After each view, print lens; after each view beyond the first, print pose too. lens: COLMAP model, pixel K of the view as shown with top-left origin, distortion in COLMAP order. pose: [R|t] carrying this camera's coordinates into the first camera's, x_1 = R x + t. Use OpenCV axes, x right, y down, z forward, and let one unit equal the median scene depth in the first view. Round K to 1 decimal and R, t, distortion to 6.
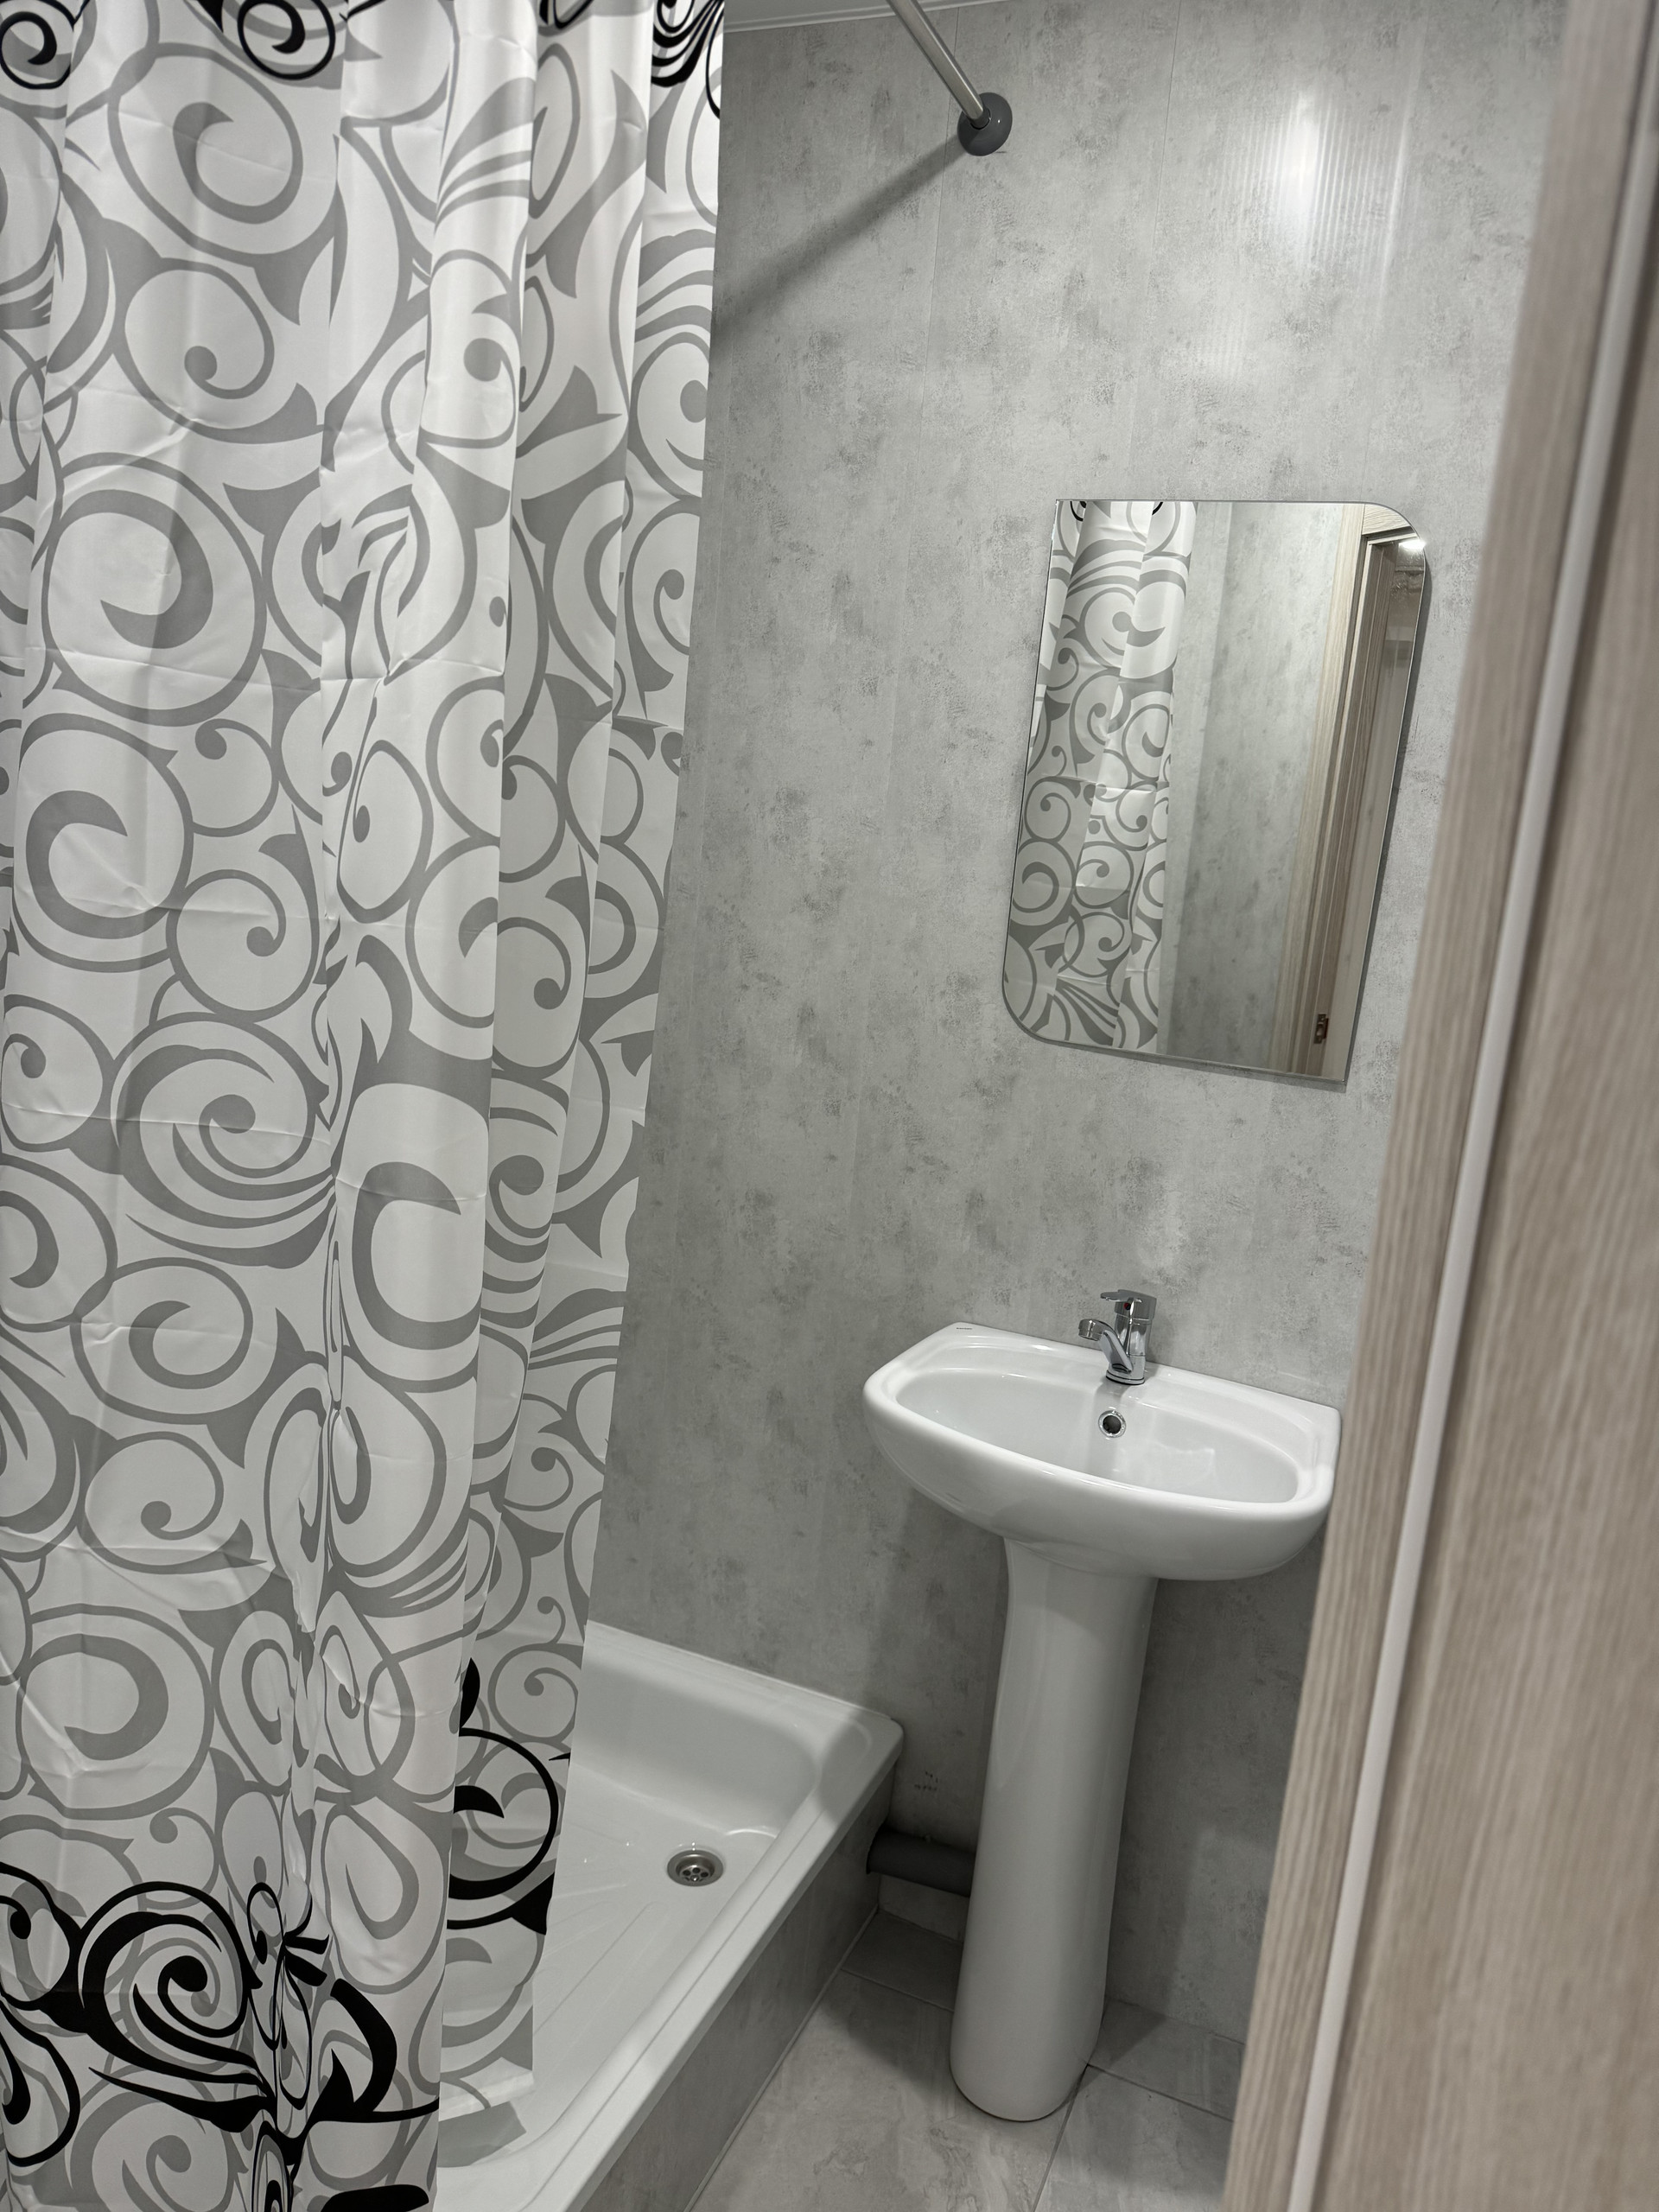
lens RADIAL K [[1587.4, 0, 819.7], [0, 1587.4, 1122.0], [0, 0, 1]] dist [0.029403, -0.028047]
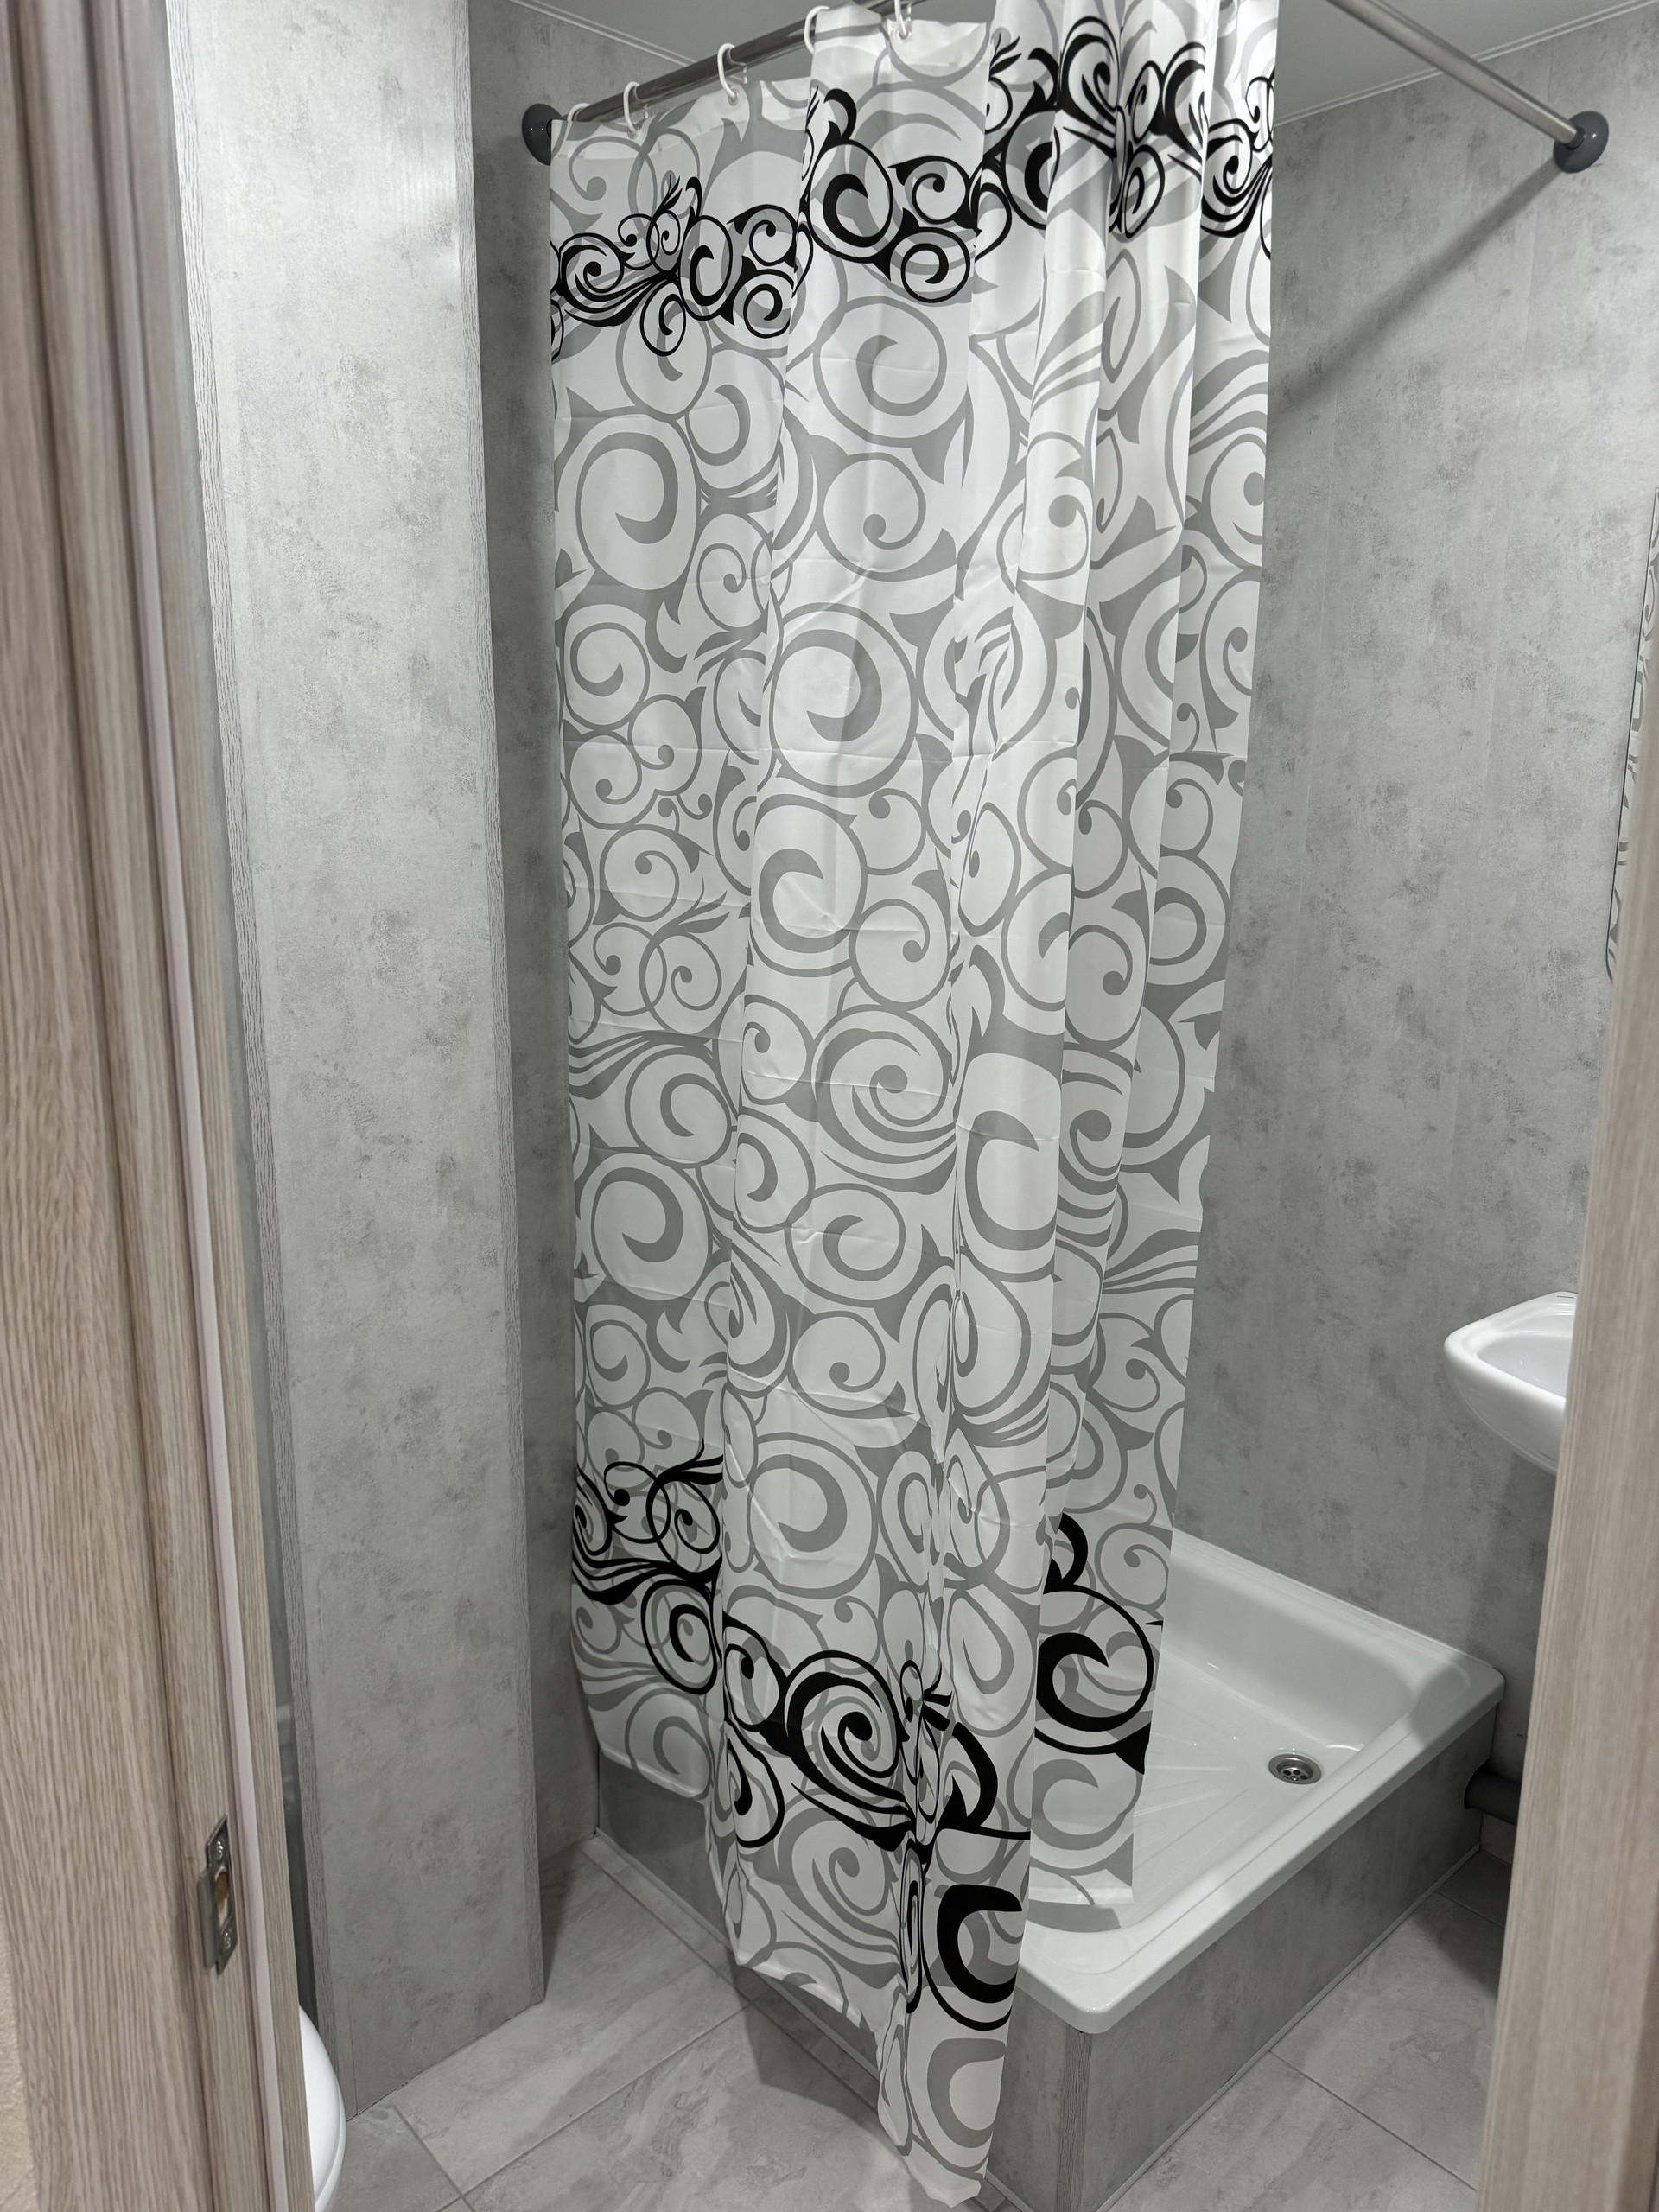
lens RADIAL K [[1587.3, 0, 854.5], [0, 1587.3, 1107.3], [0, 0, 1]] dist [0.216612, -0.240156]
pose [[0.918238, 0.009608, -0.395912, 0.137156], [-0.009833, 0.999951, 0.001460, 0.017725], [0.395906, 0.002553, 0.918287, -0.254678]]
